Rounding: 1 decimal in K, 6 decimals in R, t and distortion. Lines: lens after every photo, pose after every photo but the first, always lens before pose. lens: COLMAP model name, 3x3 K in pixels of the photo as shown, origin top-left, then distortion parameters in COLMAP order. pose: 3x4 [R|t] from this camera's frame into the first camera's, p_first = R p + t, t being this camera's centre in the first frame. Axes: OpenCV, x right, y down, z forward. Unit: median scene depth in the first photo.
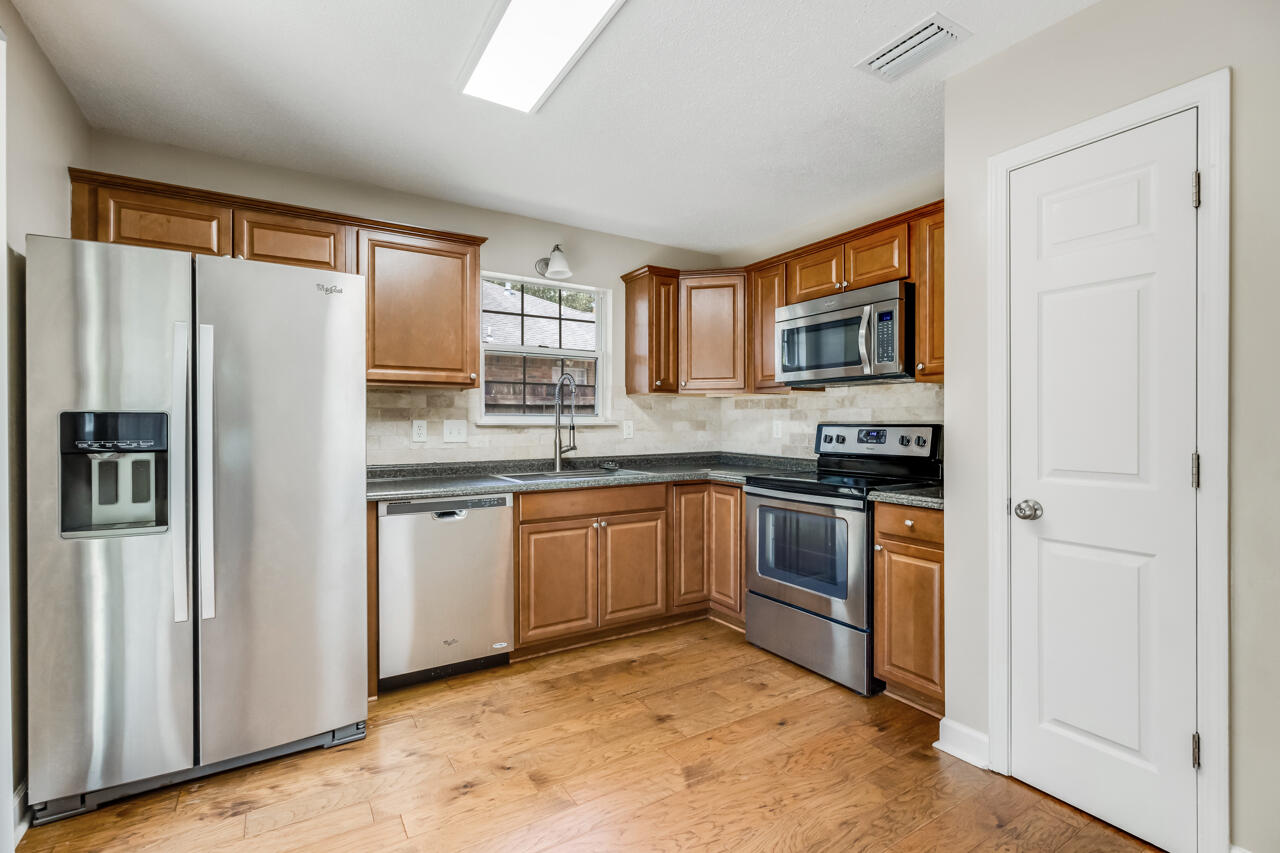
lens RADIAL K [[581.2, 0, 634.0], [0, 581.2, 423.6], [0, 0, 1]] dist [-0.000227, -0.002614]
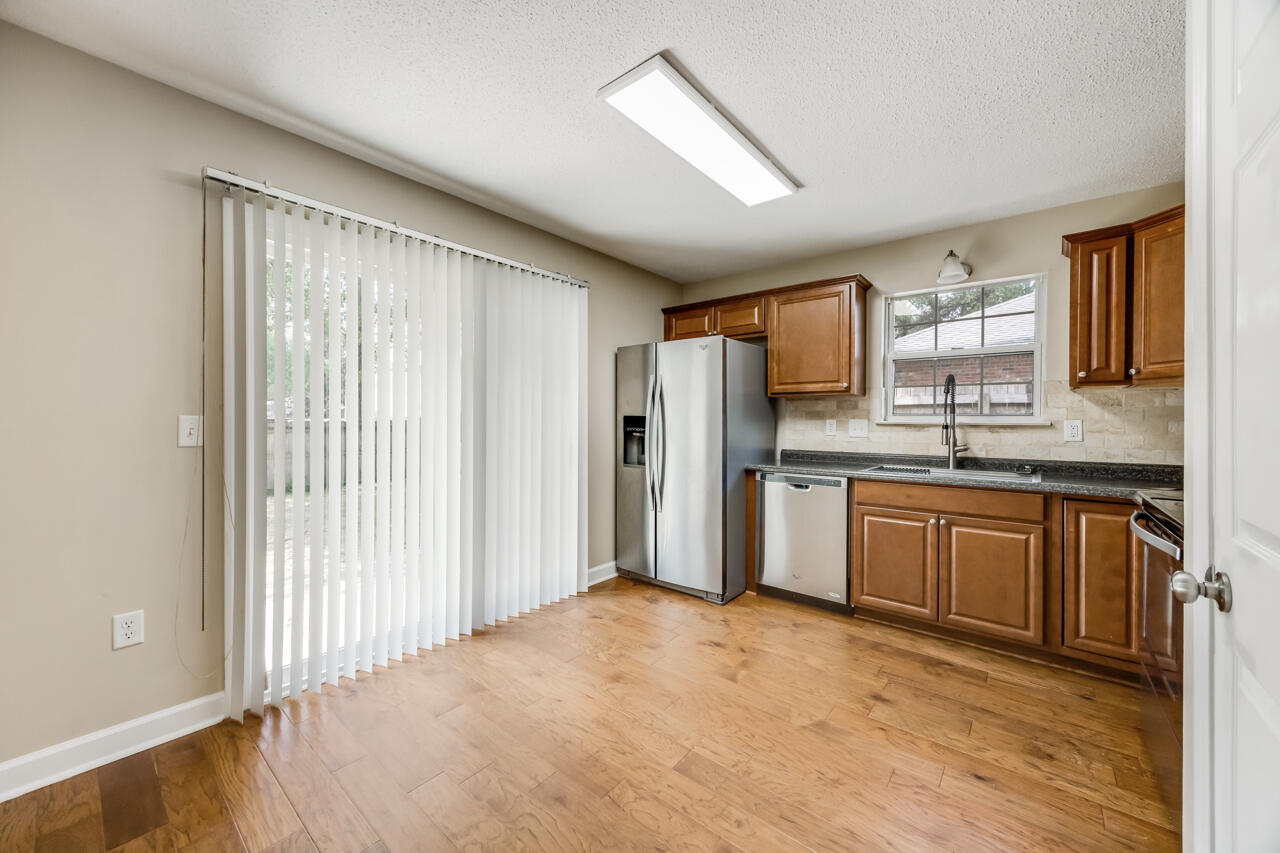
lens RADIAL K [[476.9, 0, 639.0], [0, 476.9, 422.0], [0, 0, 1]] dist [0.003093, 0.000009]
pose [[0.316747, 0.005636, -0.948493, 0.563373], [-0.007851, 0.999964, 0.003320, -0.000348], [0.948478, 0.006395, 0.316780, 0.227816]]
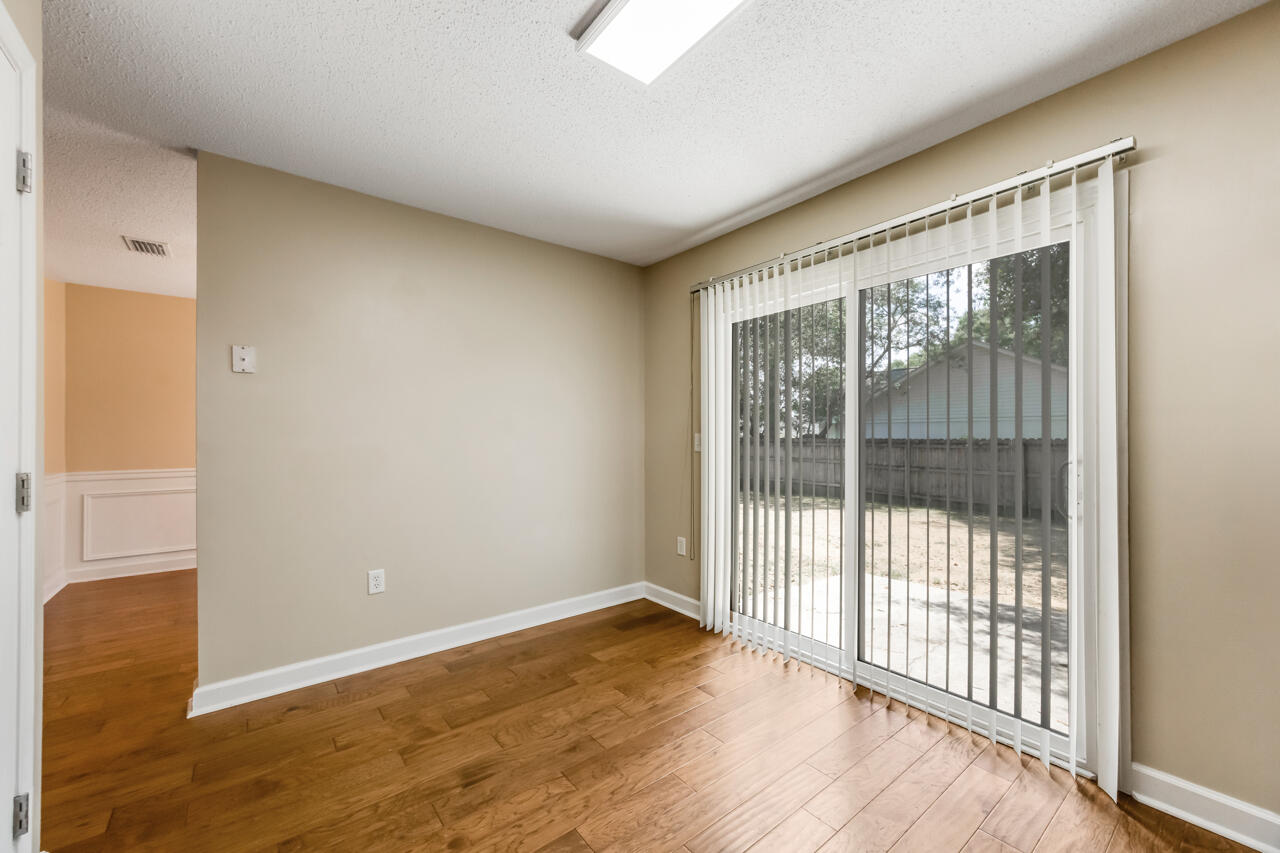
lens RADIAL K [[497.6, 0, 633.0], [0, 497.6, 429.8], [0, 0, 1]] dist [0.001278, -0.000007]
pose [[-0.994516, 0.003326, -0.104534, 0.063900], [0.003698, 0.999988, -0.003365, -0.004208], [0.104522, -0.003733, -0.994516, 0.930859]]
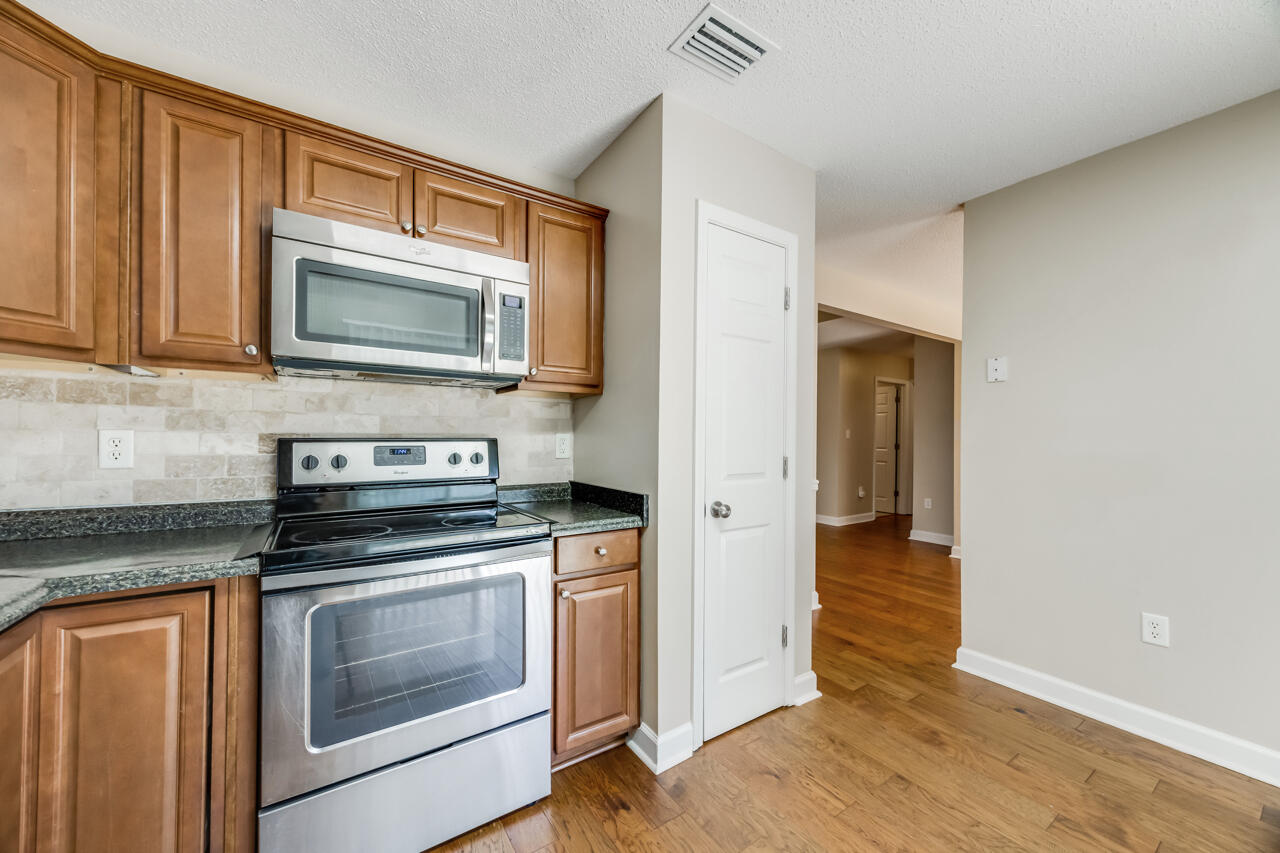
lens RADIAL K [[476.9, 0, 650.7], [0, 476.9, 431.0], [0, 0, 1]] dist [0.003093, 0.000009]
pose [[-0.048387, 0.011423, 0.998763, -0.194505], [-0.003625, 0.999926, -0.011611, -0.002144], [-0.998822, -0.004183, -0.048342, 0.734746]]
